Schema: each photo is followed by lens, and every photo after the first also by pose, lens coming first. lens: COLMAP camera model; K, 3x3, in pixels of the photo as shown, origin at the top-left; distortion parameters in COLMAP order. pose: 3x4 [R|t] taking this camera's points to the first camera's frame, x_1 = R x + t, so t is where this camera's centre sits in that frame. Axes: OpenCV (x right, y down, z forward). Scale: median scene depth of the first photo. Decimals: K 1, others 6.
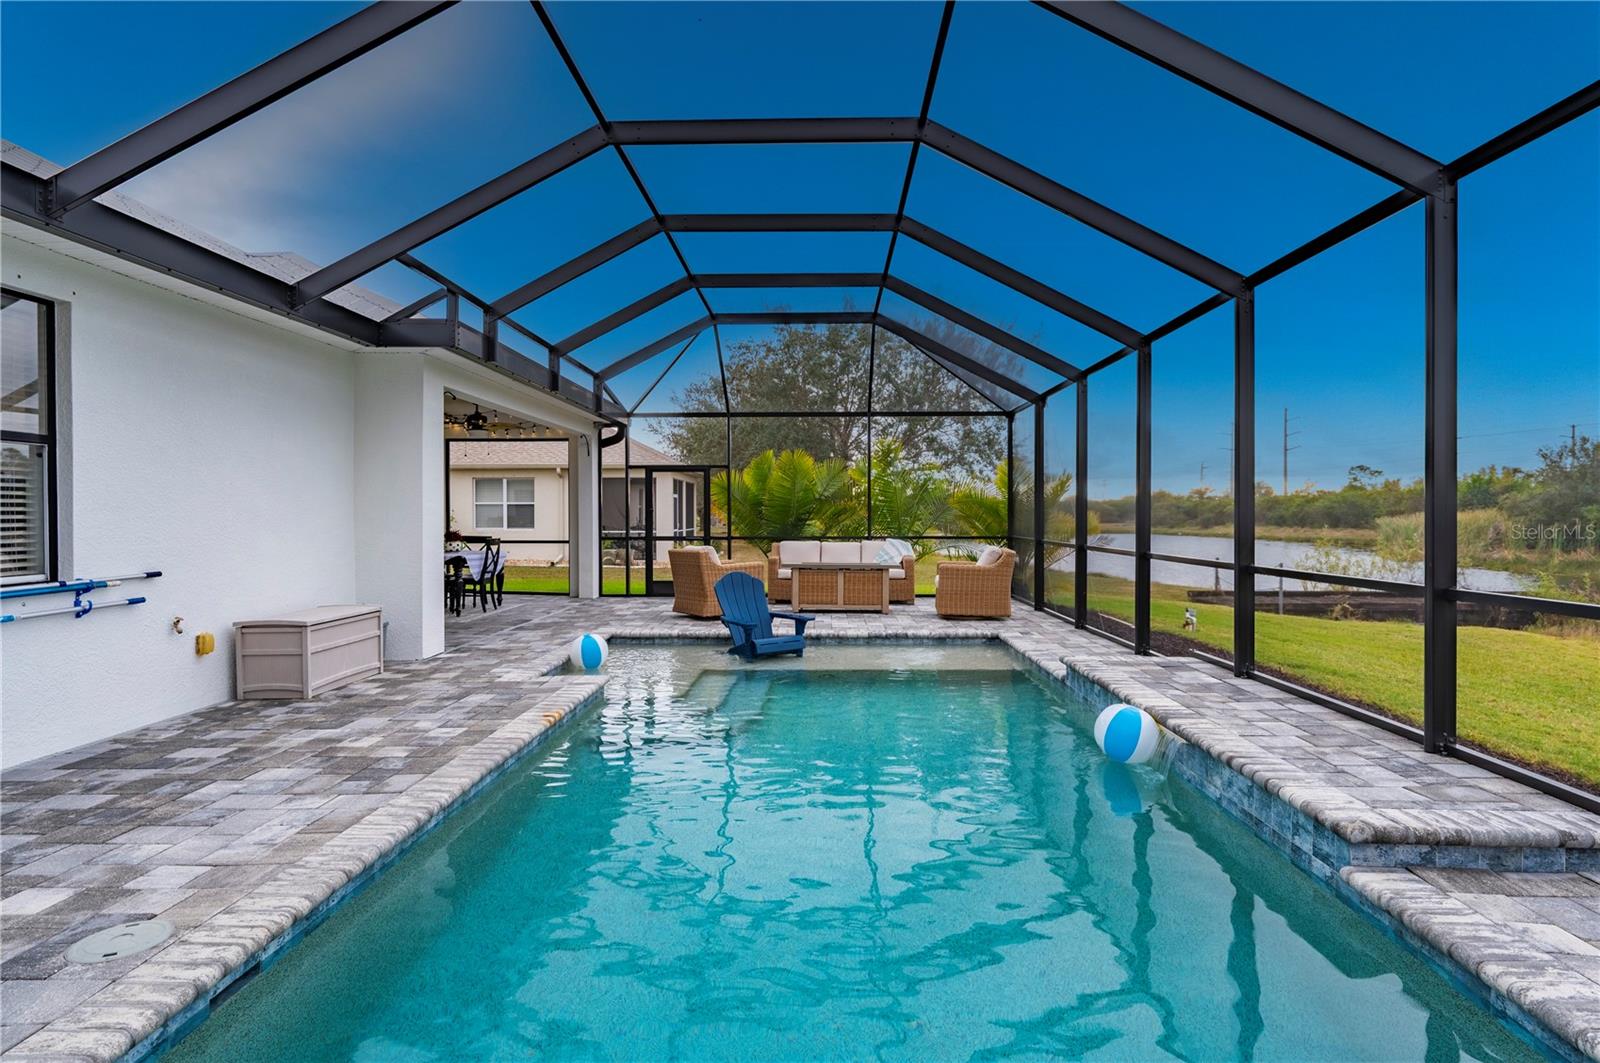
lens RADIAL K [[877.3, 0, 802.9], [0, 877.3, 518.2], [0, 0, 1]] dist [0.000522, 0.000053]
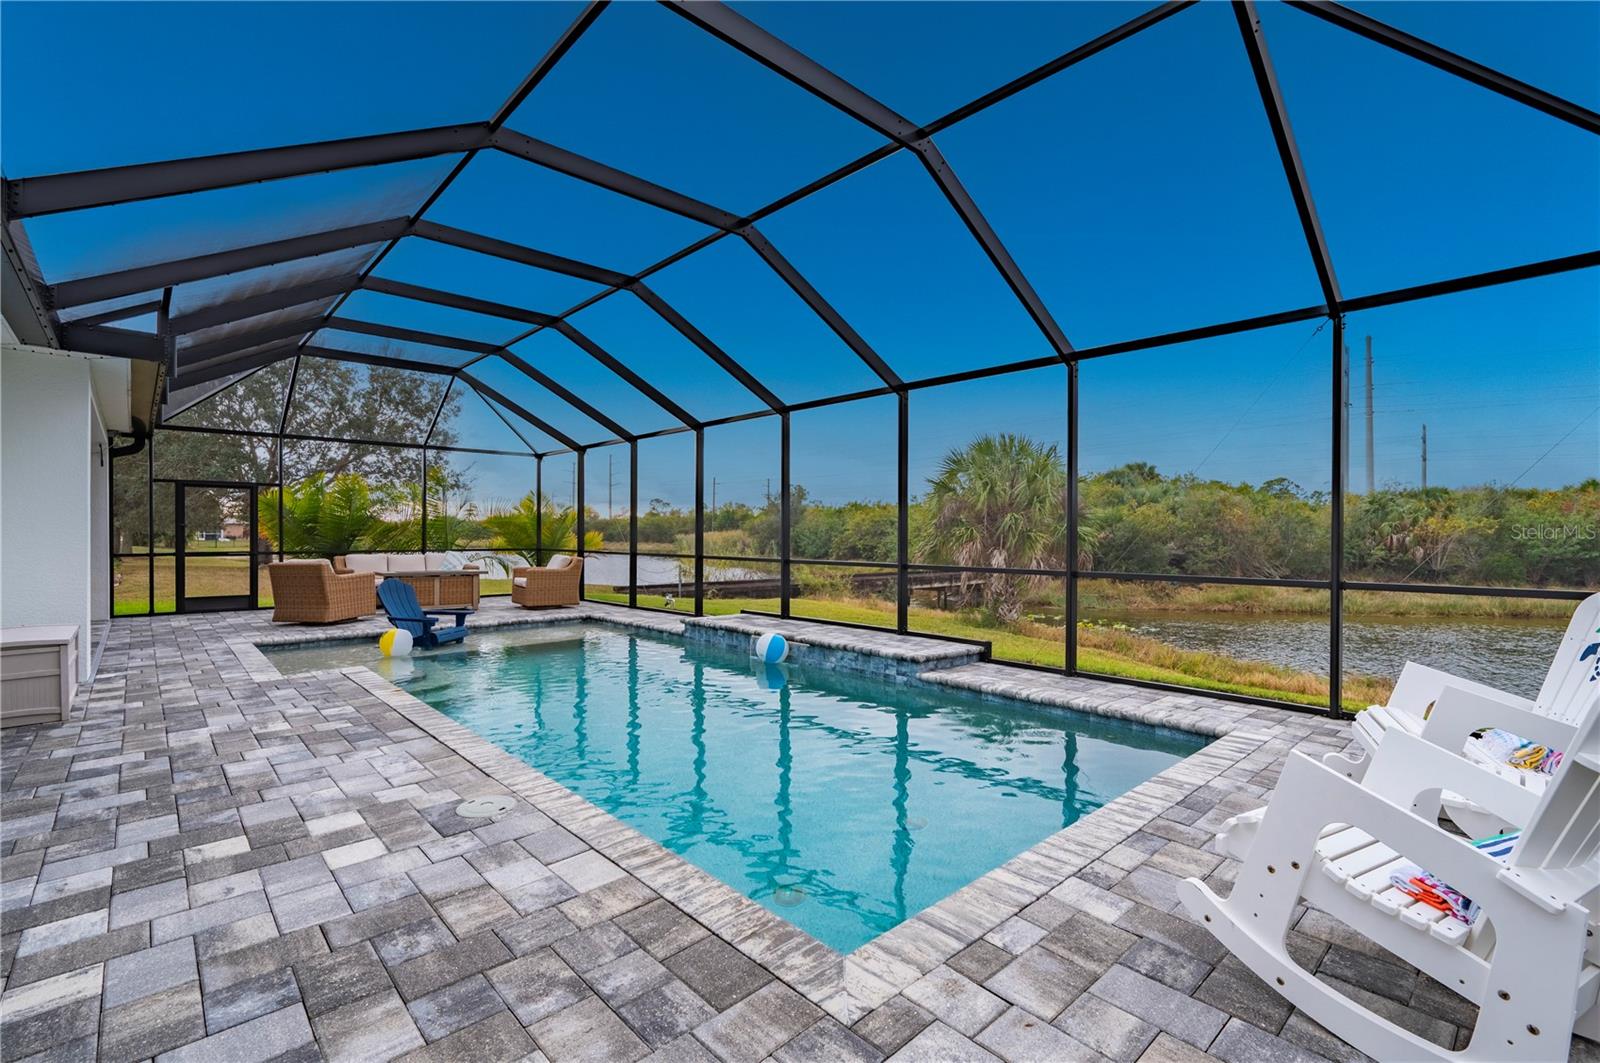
lens RADIAL K [[713.5, 0, 800.0], [0, 713.5, 531.5], [0, 0, 1]] dist [-0.001501, -0.000184]
pose [[0.720406, 0.004781, 0.693536, -0.531785], [-0.000818, 0.999981, -0.006043, 0.003173], [-0.693552, 0.003786, 0.720396, -0.120511]]
